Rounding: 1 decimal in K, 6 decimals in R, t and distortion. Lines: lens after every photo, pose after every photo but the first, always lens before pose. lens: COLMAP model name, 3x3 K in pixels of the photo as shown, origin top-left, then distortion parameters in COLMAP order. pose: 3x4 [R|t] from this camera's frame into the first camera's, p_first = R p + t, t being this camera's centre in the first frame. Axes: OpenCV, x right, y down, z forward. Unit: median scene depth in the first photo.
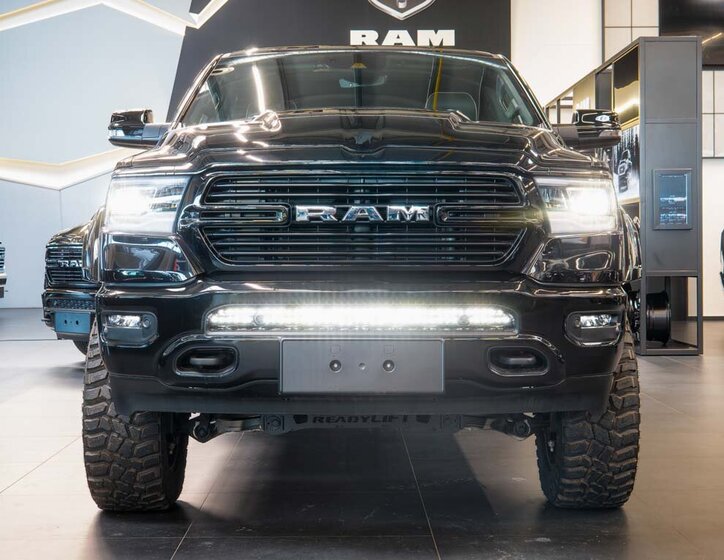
lens RADIAL K [[1179.0, 0, 362.1], [0, 1179.0, 282.0], [0, 0, 1]] dist [-0.057571, 0.000000]
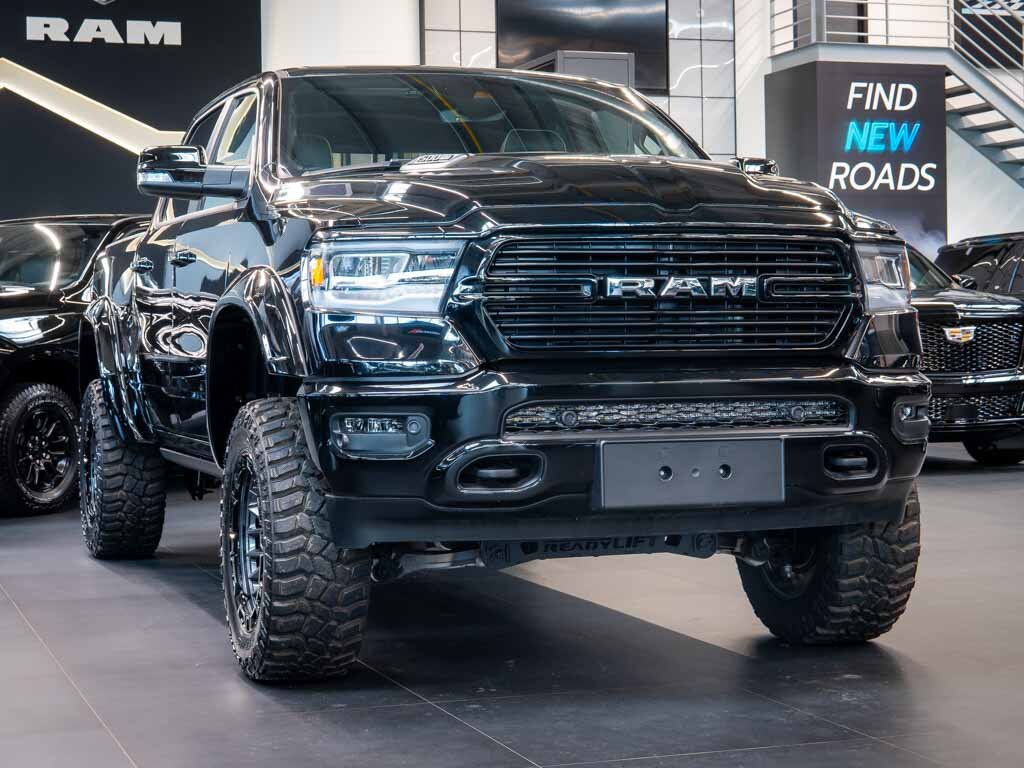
lens RADIAL K [[1656.6, 0, 513.1], [0, 1656.6, 381.1], [0, 0, 1]] dist [-0.049510, 0.000000]
pose [[0.966123, -0.016208, 0.257574, -0.398409], [0.016518, 0.999863, 0.000963, 0.004180], [-0.257554, 0.003324, 0.966258, -0.078938]]
